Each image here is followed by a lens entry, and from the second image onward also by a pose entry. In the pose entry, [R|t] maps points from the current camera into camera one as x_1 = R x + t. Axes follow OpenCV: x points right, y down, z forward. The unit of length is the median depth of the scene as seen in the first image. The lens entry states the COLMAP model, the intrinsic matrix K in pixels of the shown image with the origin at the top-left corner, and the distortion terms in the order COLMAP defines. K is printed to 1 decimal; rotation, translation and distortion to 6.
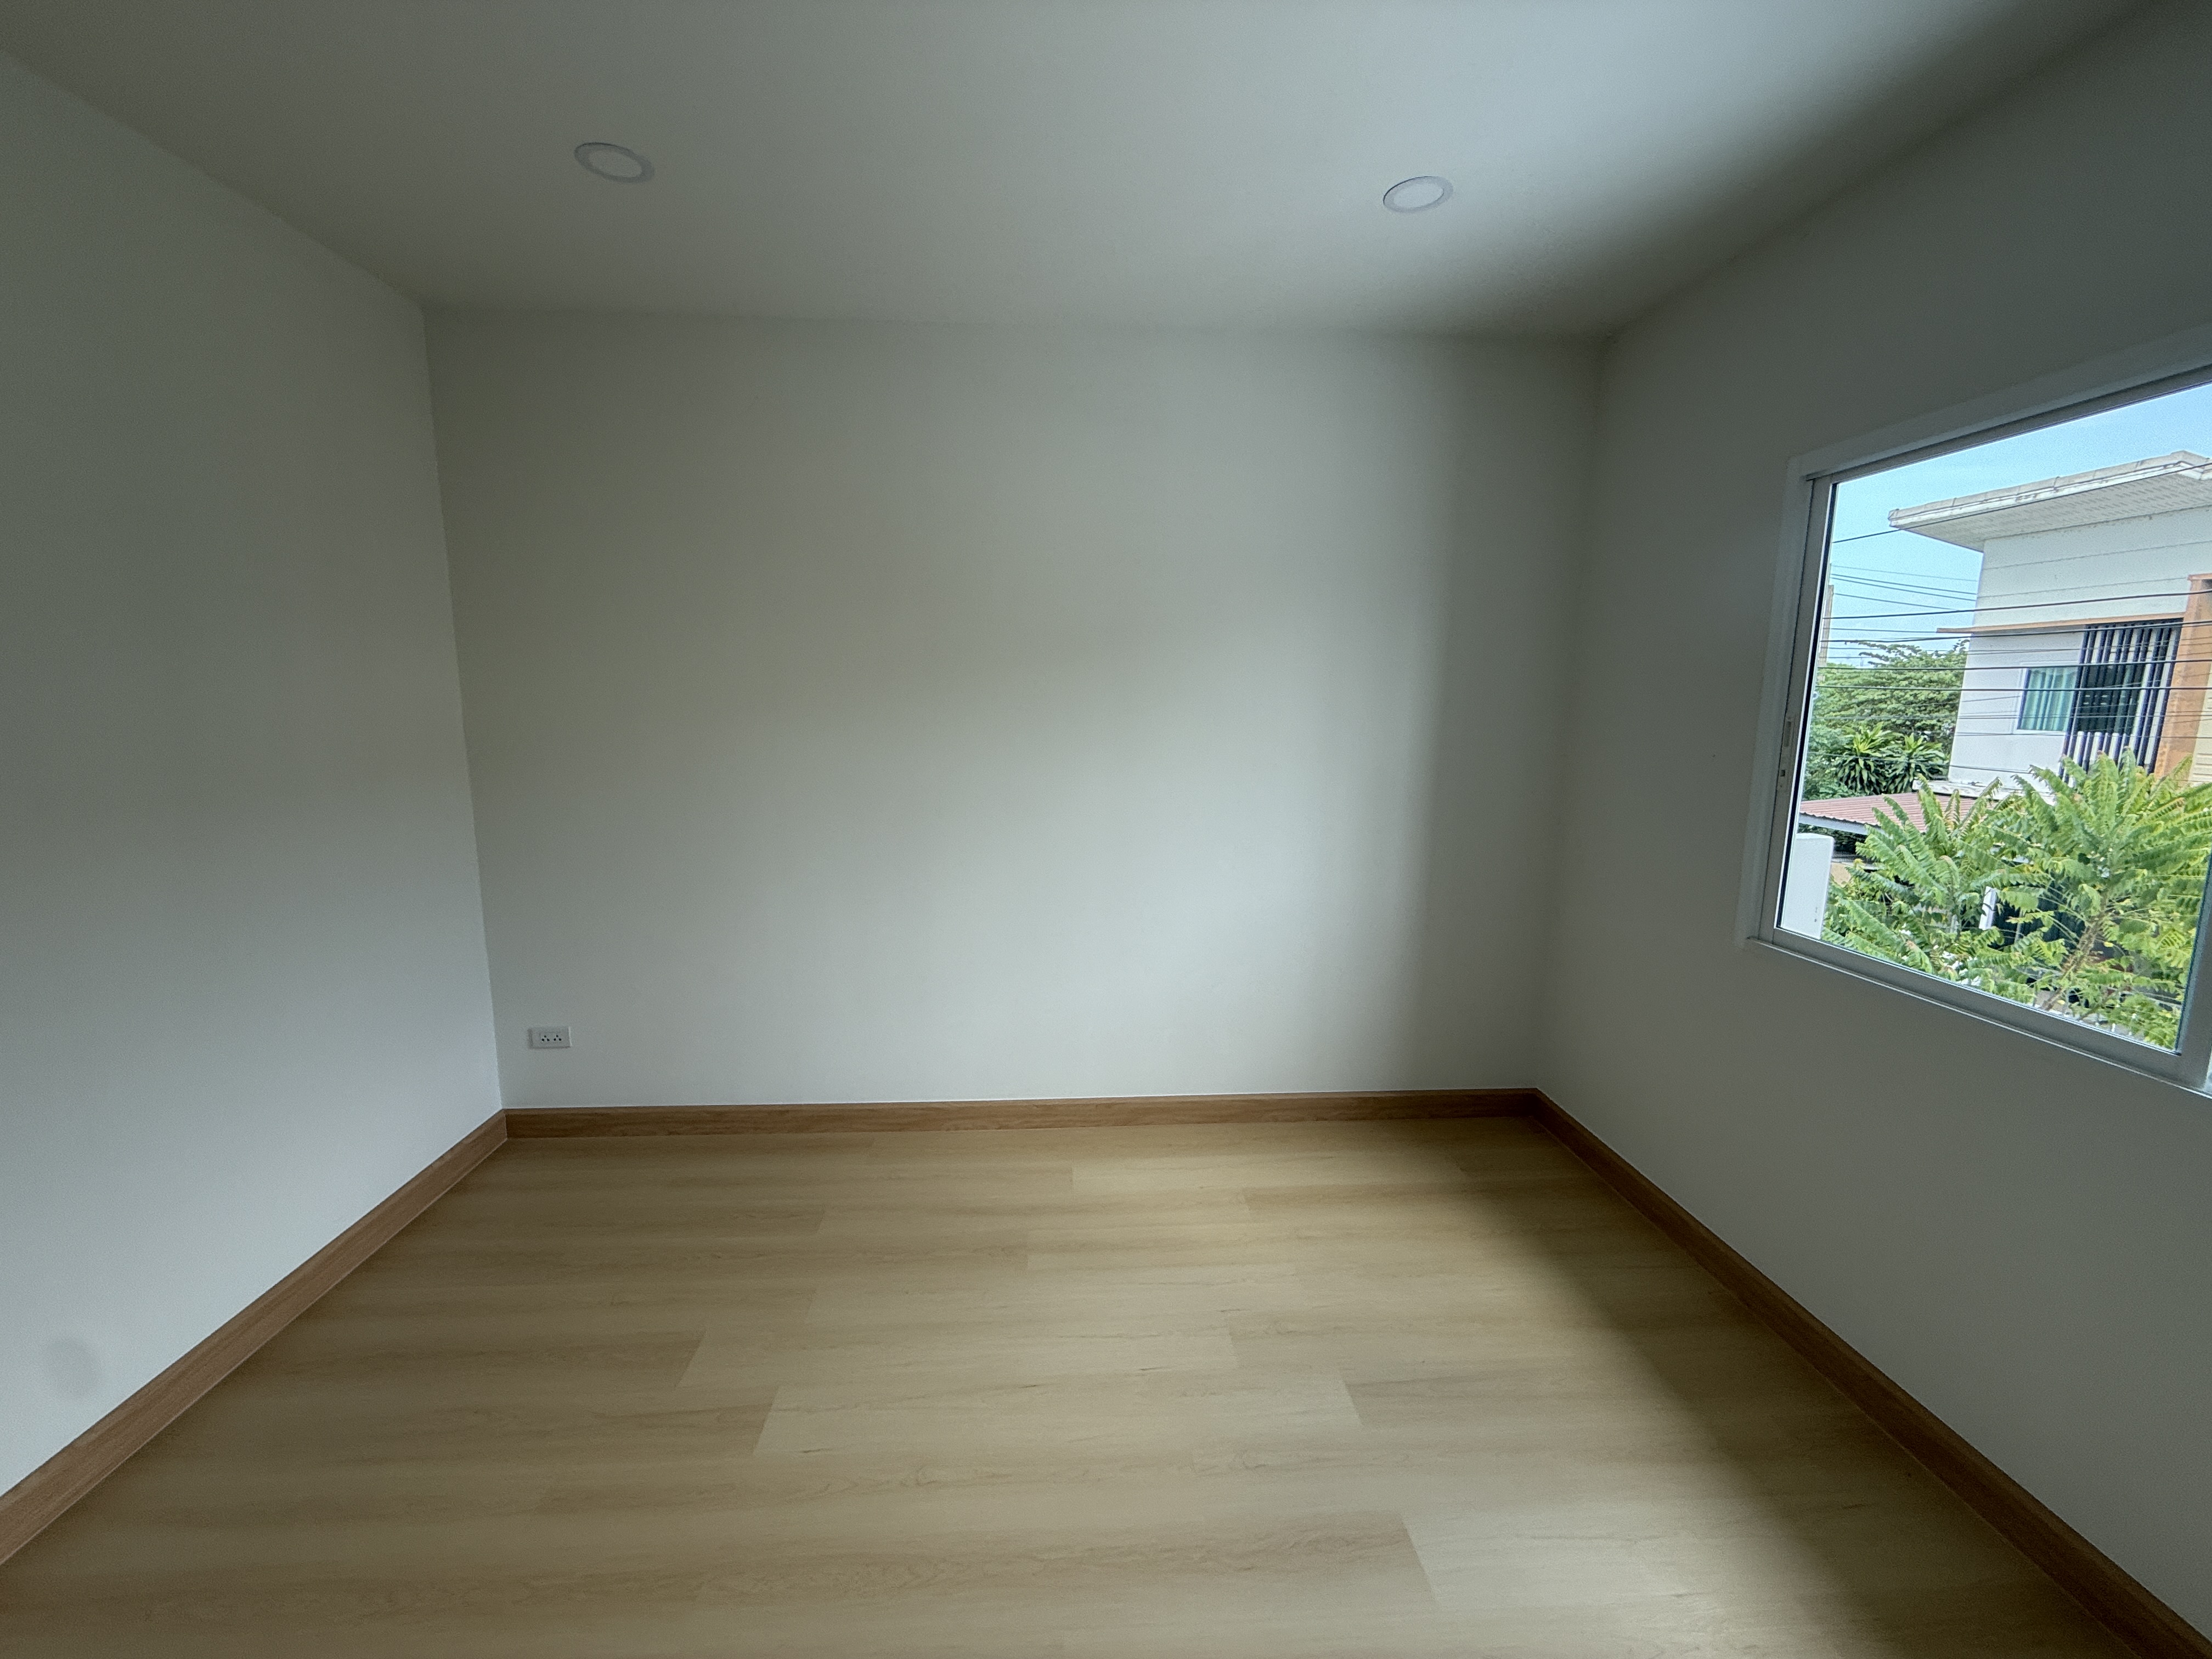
lens RADIAL K [[900.2, 0, 1106.0], [0, 900.2, 829.5], [0, 0, 1]] dist [0.001573, 0.000139]
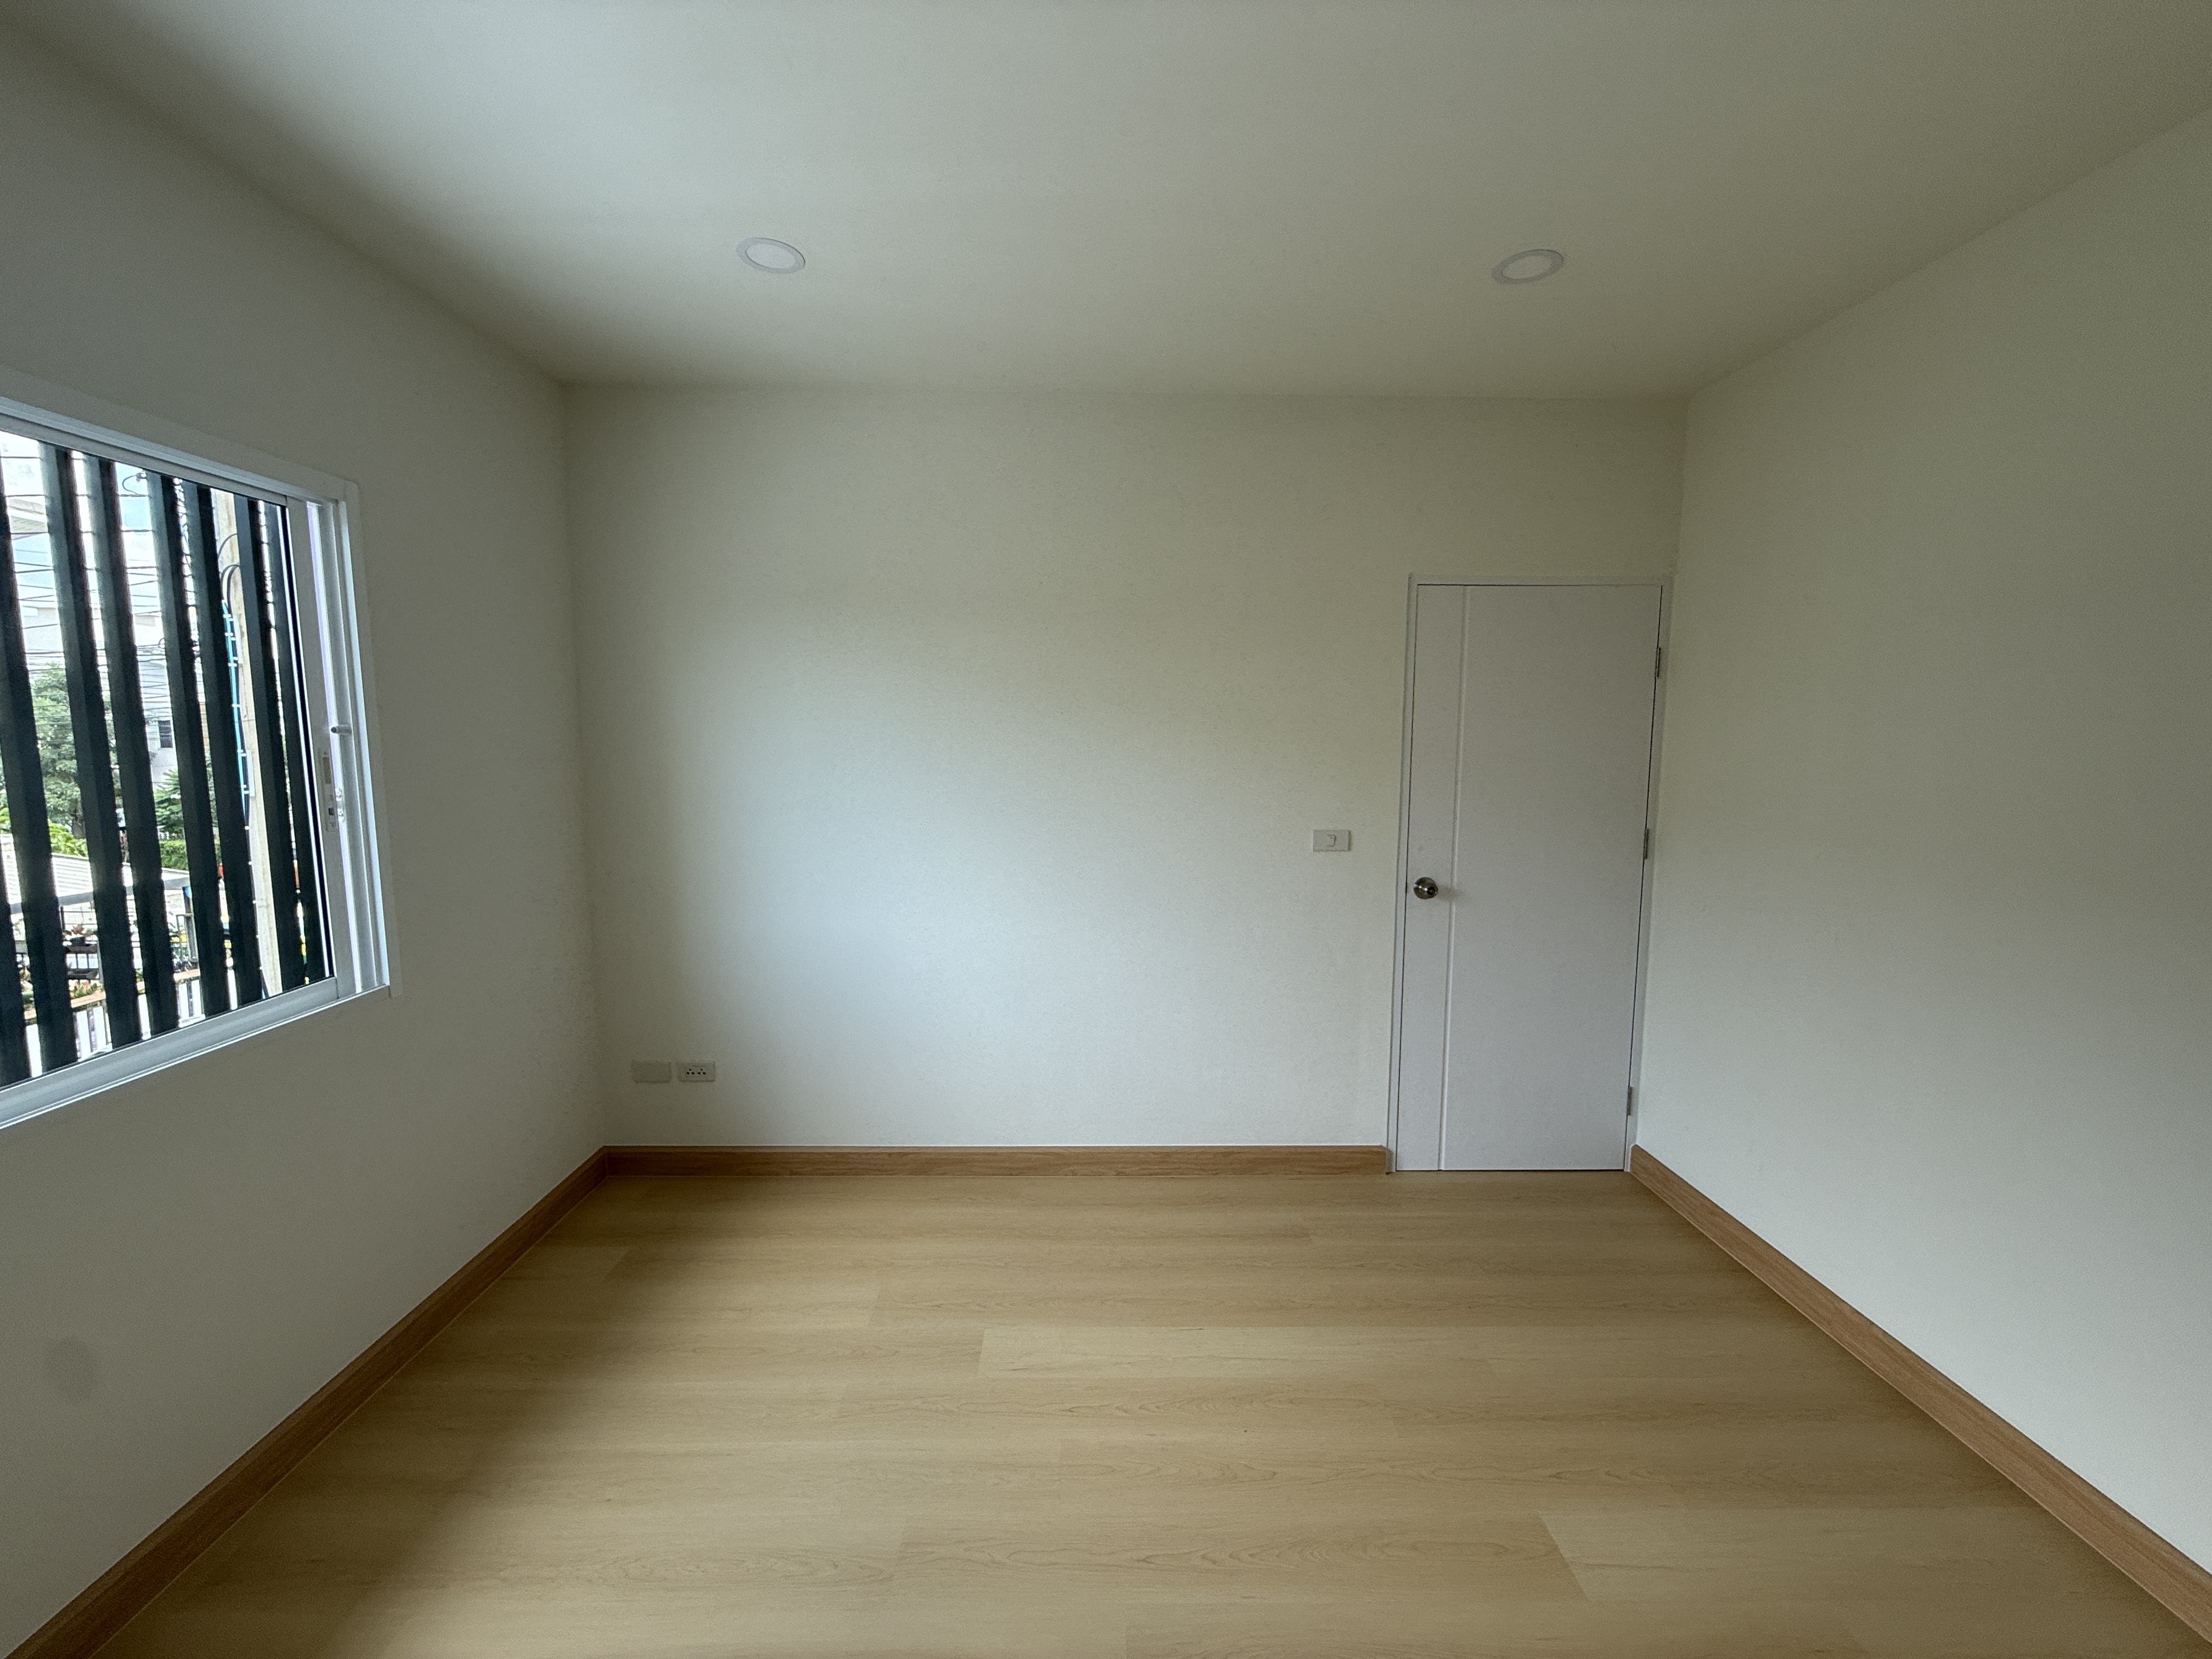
lens RADIAL K [[884.8, 0, 1095.3], [0, 884.8, 829.4], [0, 0, 1]] dist [0.002689, -0.002365]
pose [[0.999283, 0.002460, -0.037776, -0.112243], [-0.004470, 0.998574, -0.053194, 0.000196], [0.037592, 0.053324, 0.997869, -0.005860]]
